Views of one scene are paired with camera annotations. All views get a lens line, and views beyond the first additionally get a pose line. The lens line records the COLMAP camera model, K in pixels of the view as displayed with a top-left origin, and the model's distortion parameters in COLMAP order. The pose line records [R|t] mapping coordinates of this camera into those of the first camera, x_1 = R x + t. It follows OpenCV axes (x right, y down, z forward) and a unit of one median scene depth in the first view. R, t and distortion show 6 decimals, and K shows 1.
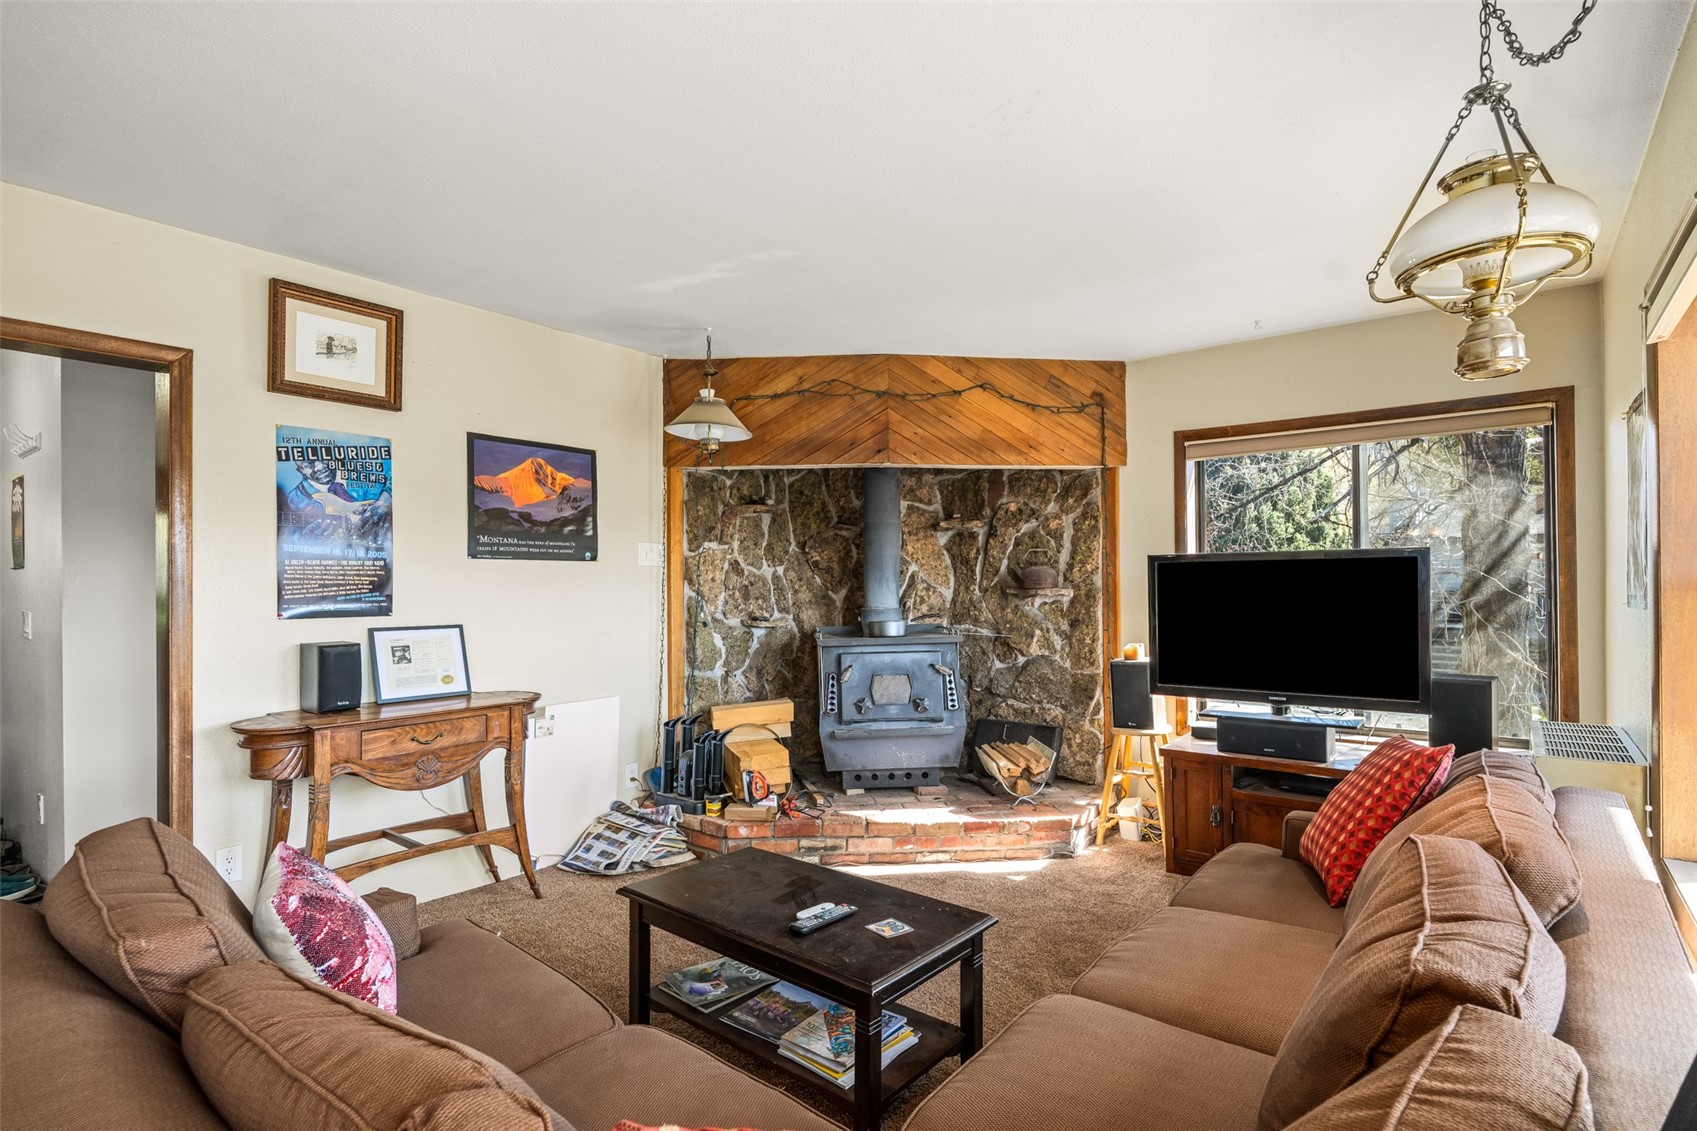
lens RADIAL K [[836.6, 0, 851.5], [0, 836.6, 586.0], [0, 0, 1]] dist [-0.003261, 0.001979]
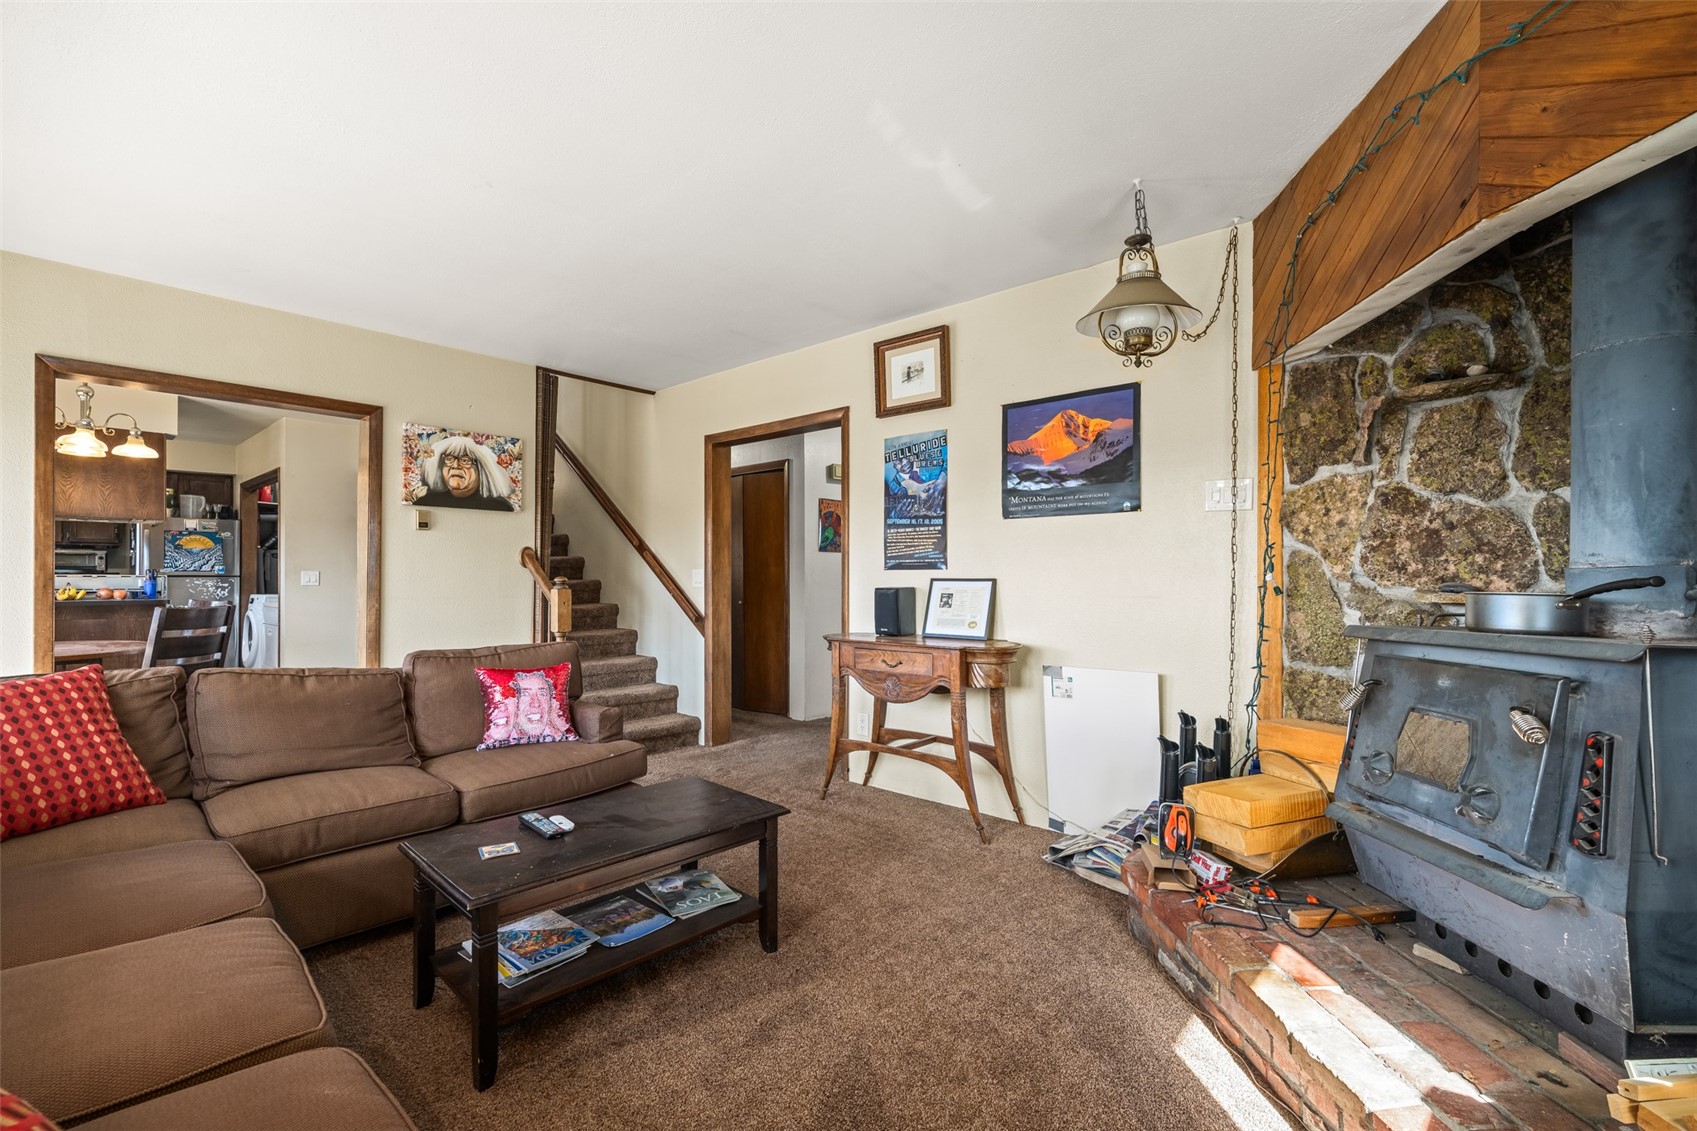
lens RADIAL K [[756.9, 0, 862.4], [0, 756.9, 574.2], [0, 0, 1]] dist [-0.005459, 0.001440]
pose [[-0.065679, 0.001193, -0.997840, 0.494755], [0.001631, 0.999998, 0.001088, 0.034400], [0.997839, -0.001556, -0.065681, 0.786608]]
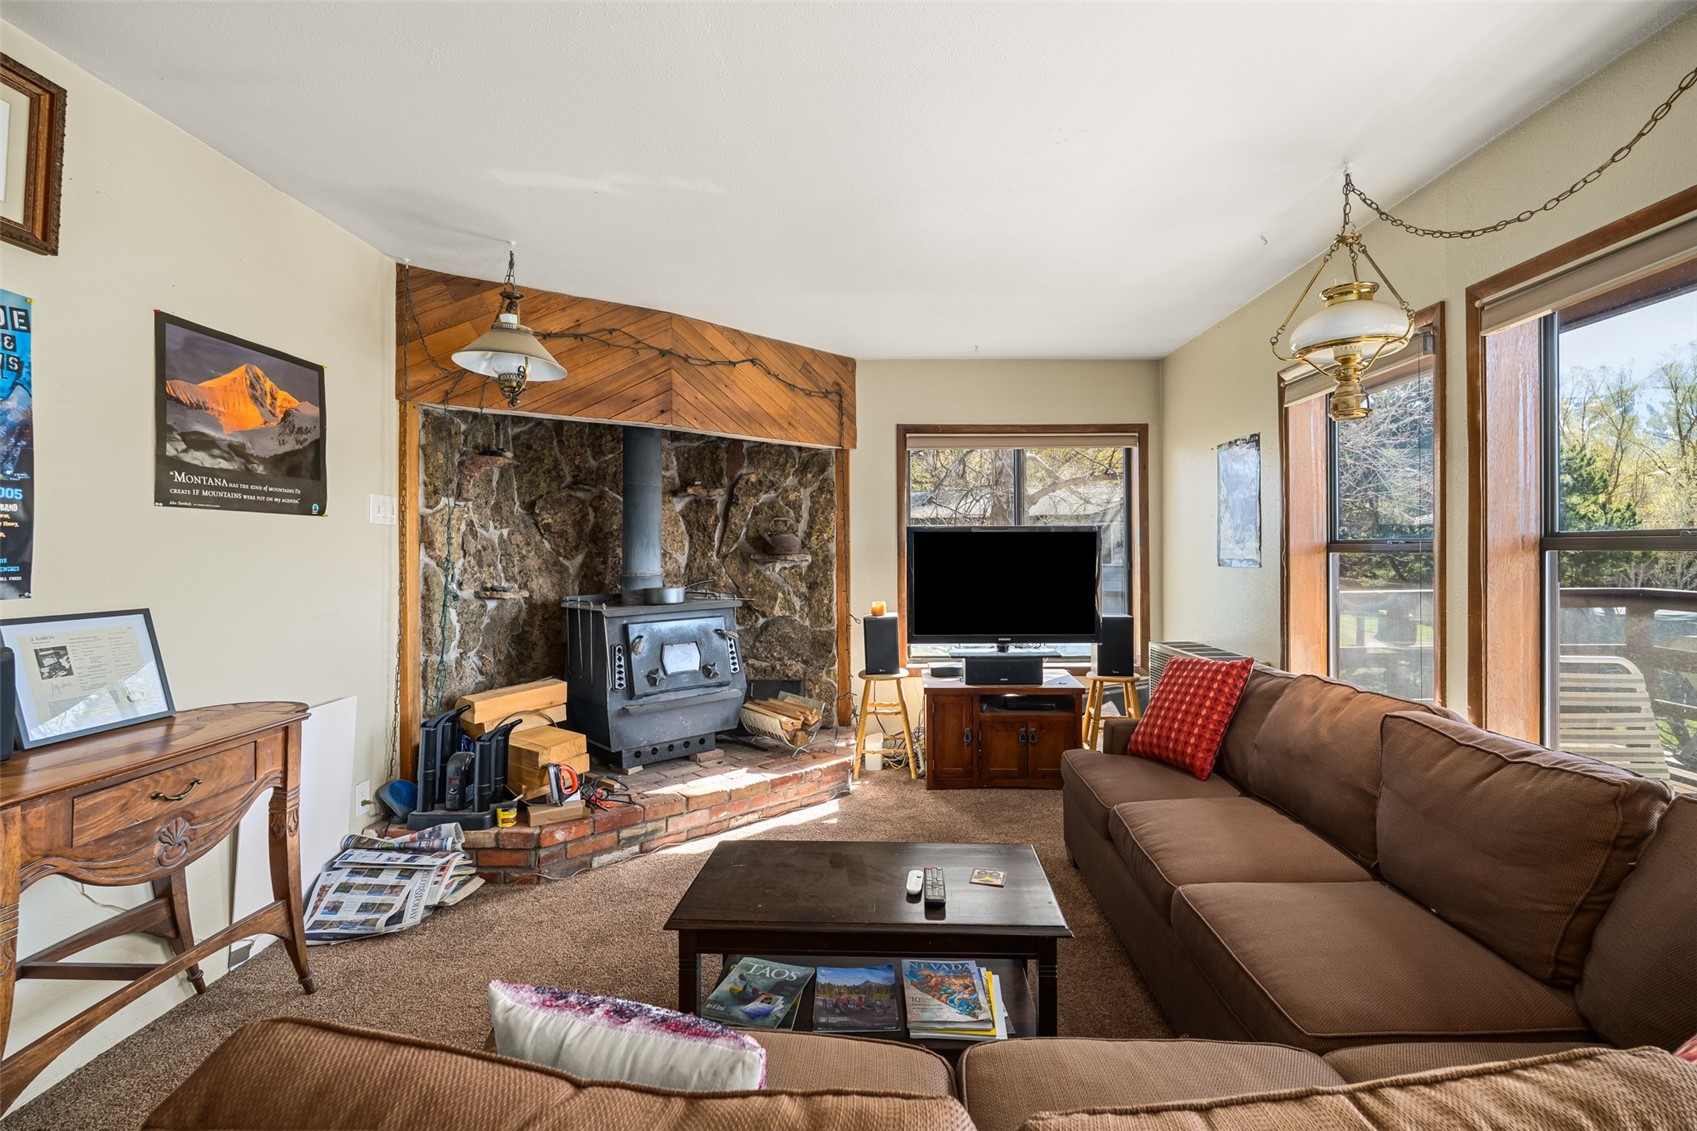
lens RADIAL K [[756.9, 0, 883.1], [0, 756.9, 550.3], [0, 0, 1]] dist [-0.005459, 0.001440]
pose [[0.787141, 0.005514, 0.616749, -0.335286], [-0.002895, 0.999982, -0.005245, 0.002616], [-0.616766, 0.002343, 0.787143, 0.174555]]
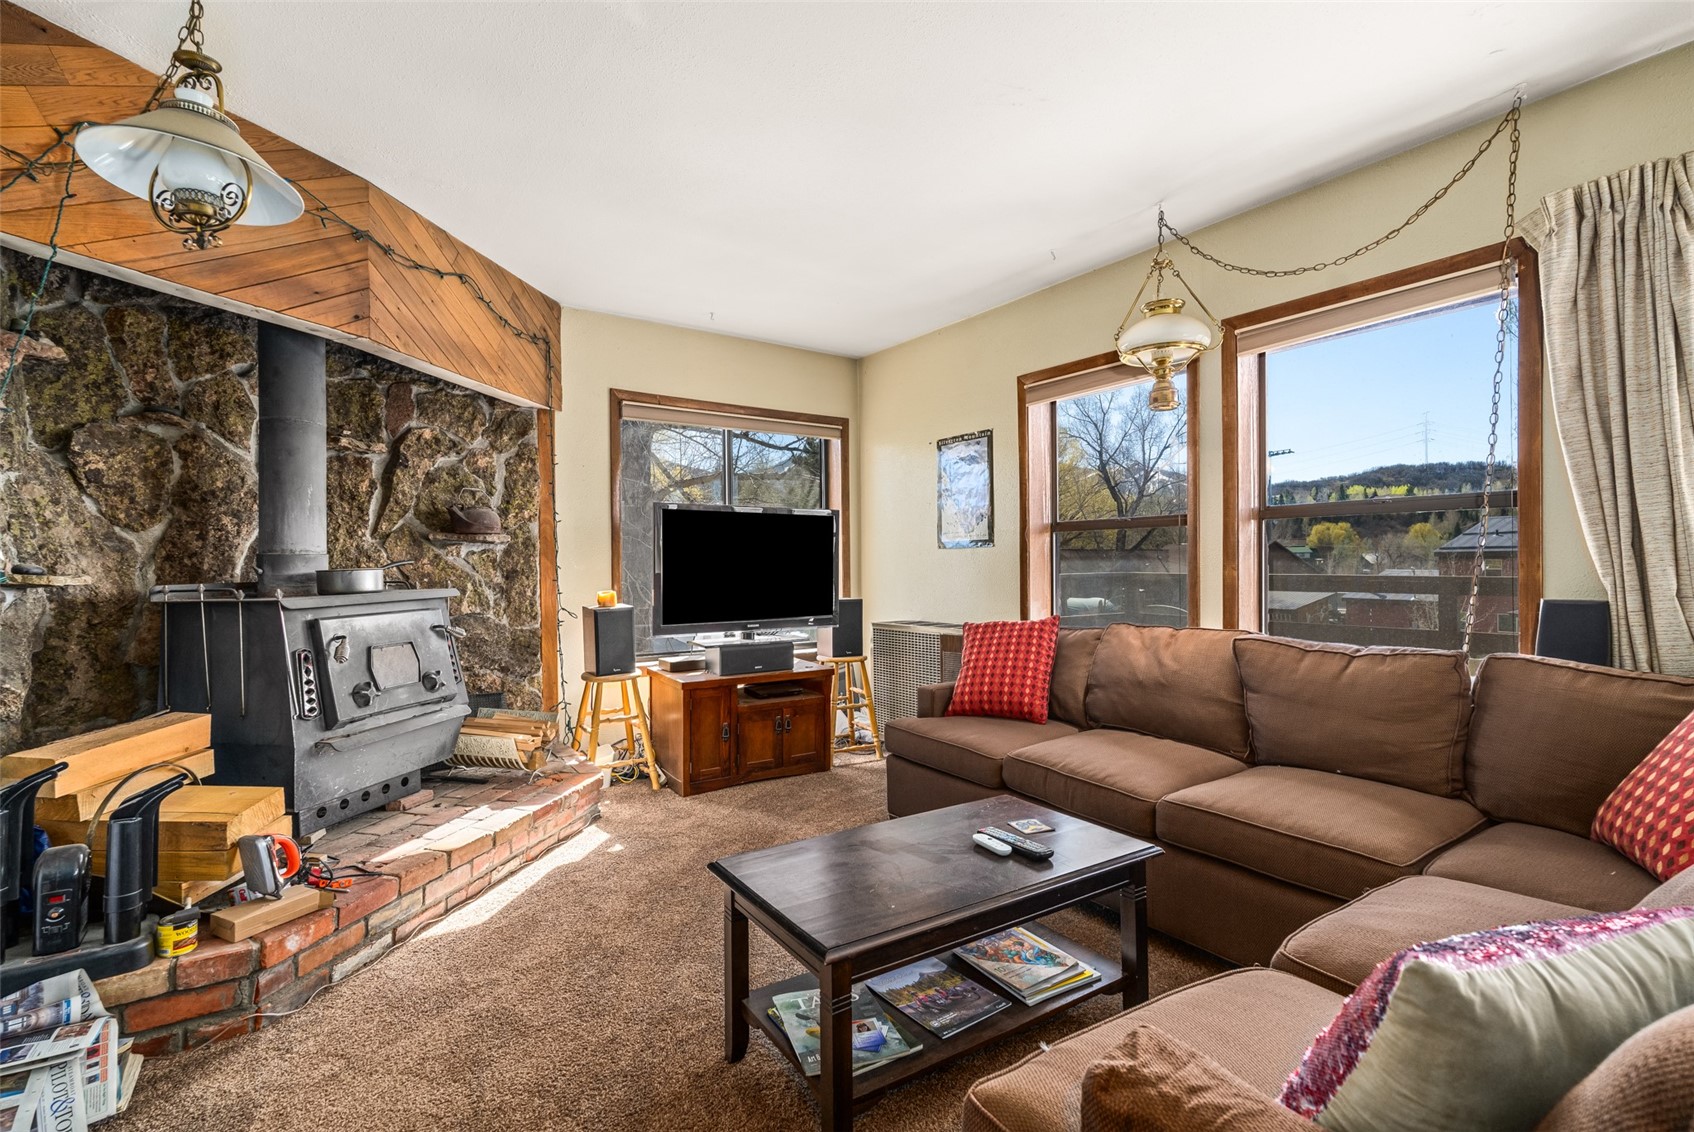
lens RADIAL K [[755.5, 0, 847.6], [0, 755.5, 566.0], [0, 0, 1]] dist [-0.005459, 0.001440]
pose [[0.304167, 0.005085, 0.952605, -0.469862], [0.004595, 0.999966, -0.006804, 0.050020], [-0.952607, 0.006447, 0.304134, 0.484645]]
